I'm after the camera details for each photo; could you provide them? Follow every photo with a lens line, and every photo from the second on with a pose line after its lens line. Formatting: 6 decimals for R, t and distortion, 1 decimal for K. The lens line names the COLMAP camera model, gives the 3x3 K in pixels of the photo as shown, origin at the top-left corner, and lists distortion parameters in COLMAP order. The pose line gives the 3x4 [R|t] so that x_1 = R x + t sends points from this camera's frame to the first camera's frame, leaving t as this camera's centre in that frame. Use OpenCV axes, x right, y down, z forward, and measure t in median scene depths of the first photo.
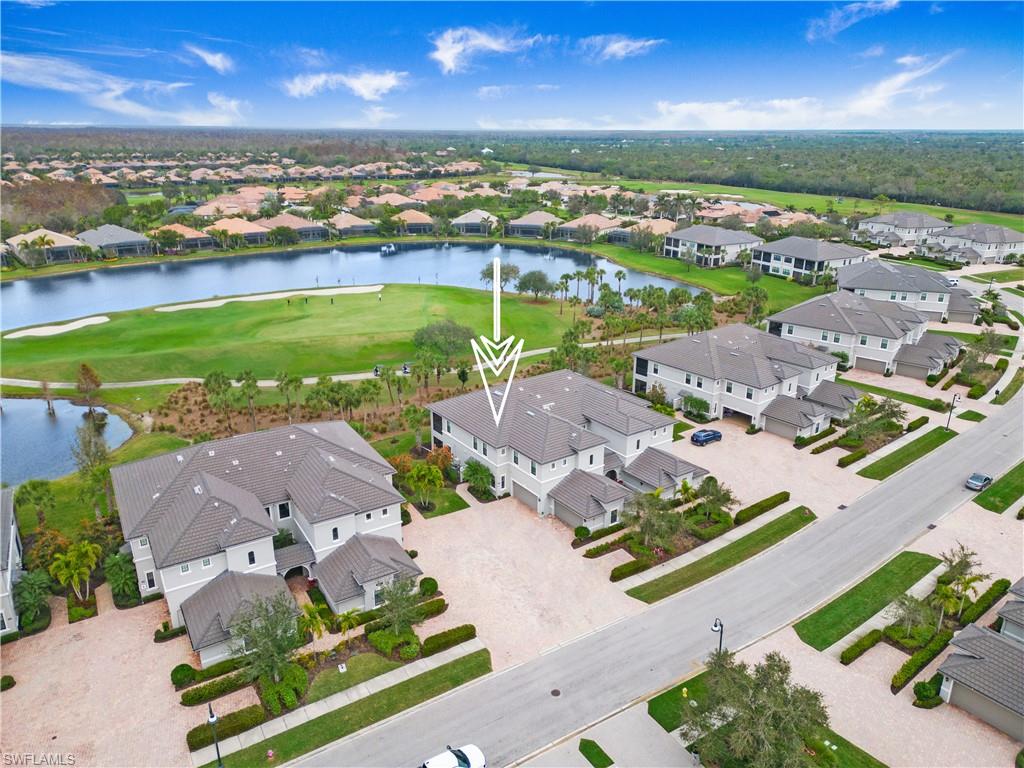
lens RADIAL K [[716.5, 0, 512.0], [0, 716.5, 384.0], [0, 0, 1]] dist [0.089546, -0.075388]
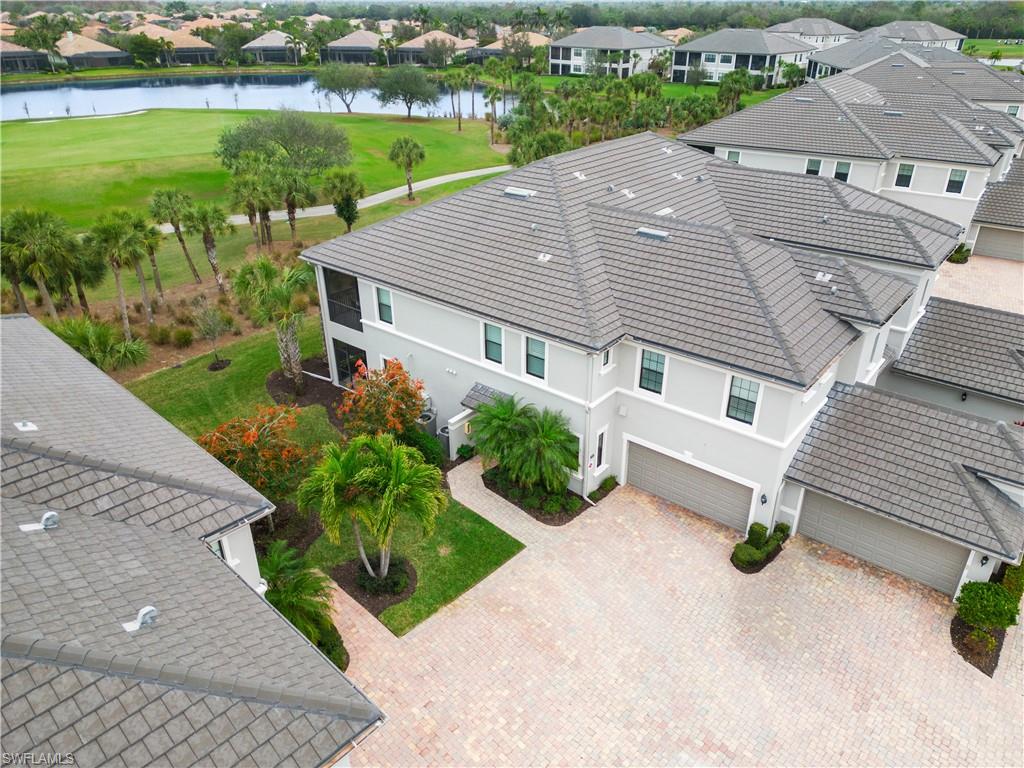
lens RADIAL K [[716.5, 0, 512.0], [0, 716.5, 384.0], [0, 0, 1]] dist [0.089546, -0.075388]
pose [[0.965094, -0.127805, 0.228602, -0.111036], [0.093170, 0.983291, 0.156392, 0.047575], [-0.244770, -0.129634, 0.960876, 0.636881]]
